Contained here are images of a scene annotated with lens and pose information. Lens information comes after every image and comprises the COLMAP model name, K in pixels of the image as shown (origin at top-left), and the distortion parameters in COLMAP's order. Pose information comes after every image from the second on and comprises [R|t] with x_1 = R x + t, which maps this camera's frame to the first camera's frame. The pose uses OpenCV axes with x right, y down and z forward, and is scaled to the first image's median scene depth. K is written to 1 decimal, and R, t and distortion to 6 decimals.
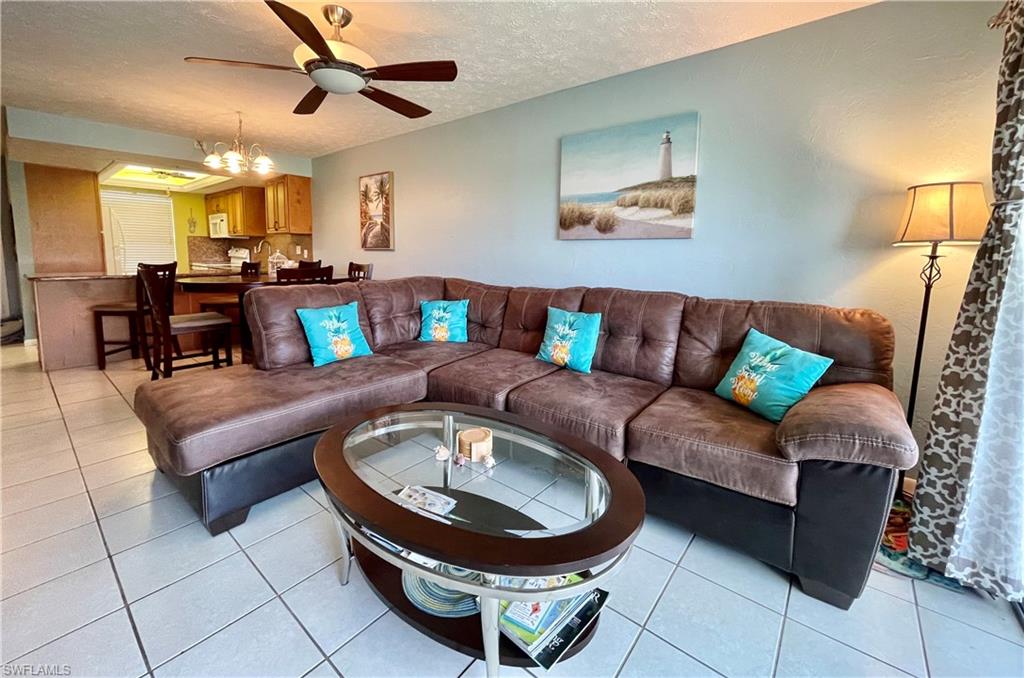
lens RADIAL K [[414.6, 0, 507.4], [0, 414.6, 294.8], [0, 0, 1]] dist [-0.002143, -0.000126]
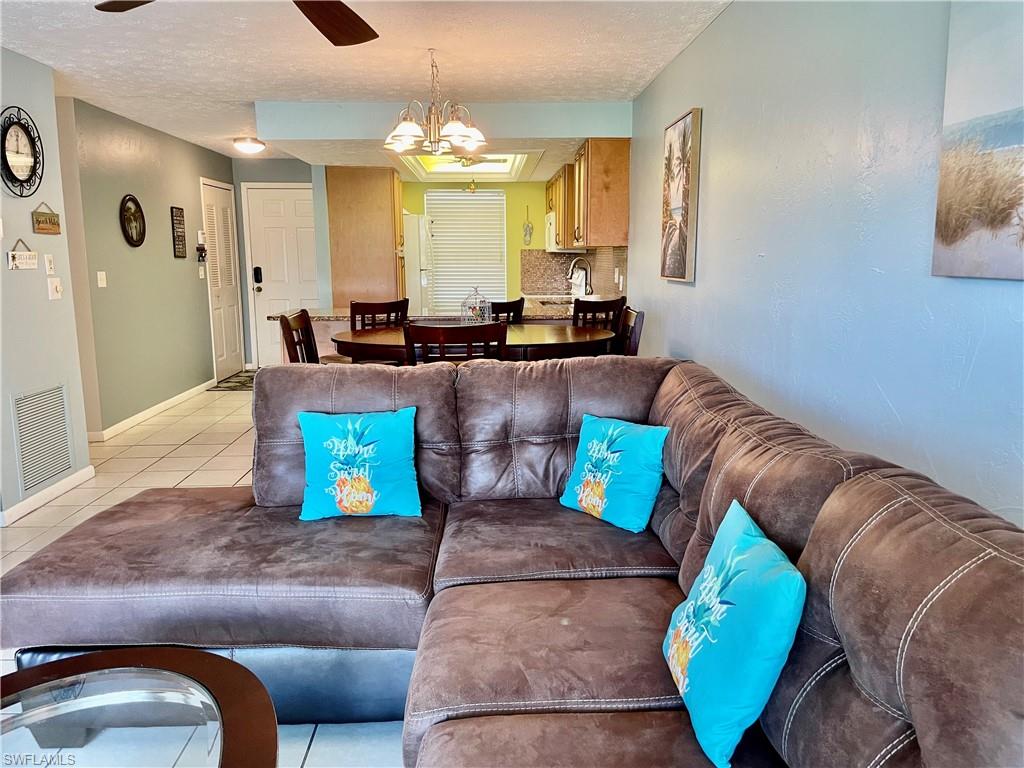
lens RADIAL K [[785.3, 0, 515.2], [0, 785.3, 385.7], [0, 0, 1]] dist [0.054080, -0.002664]
pose [[0.663777, 0.106368, -0.740329, 0.244061], [-0.061629, 0.994248, 0.087593, -0.057379], [0.745388, -0.012517, 0.666514, 0.257555]]
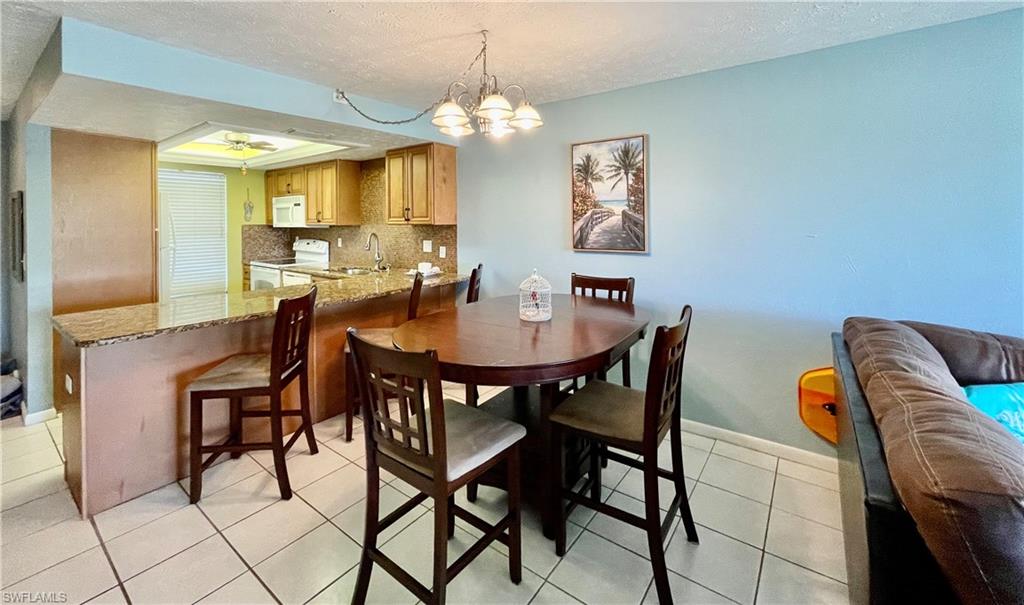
lens RADIAL K [[412.9, 0, 507.9], [0, 412.9, 224.4], [0, 0, 1]] dist [-0.001945, 0.000570]
pose [[0.998592, -0.020891, 0.048759, -0.503248], [0.025262, 0.995546, -0.090828, -0.097252], [-0.046645, 0.091932, 0.994672, 0.355132]]
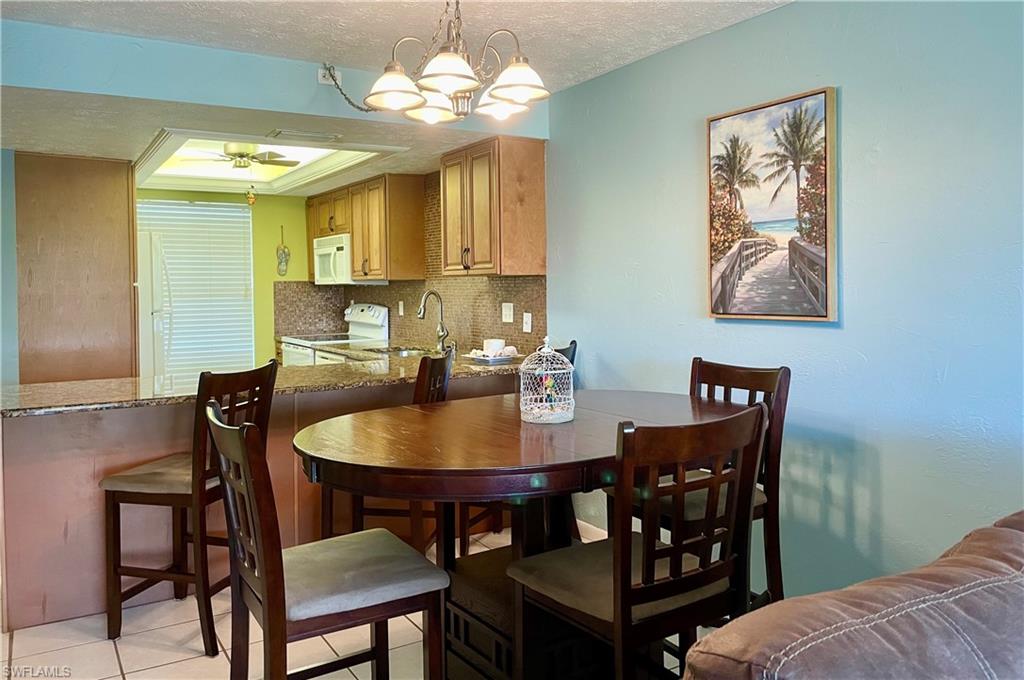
lens RADIAL K [[776.3, 0, 516.7], [0, 776.3, 302.4], [0, 0, 1]] dist [0.043898, -0.032990]
pose [[0.947603, -0.018535, -0.318911, -0.305943], [-0.006387, 0.997016, -0.076927, -0.072768], [0.319386, 0.074933, 0.944658, 0.322372]]
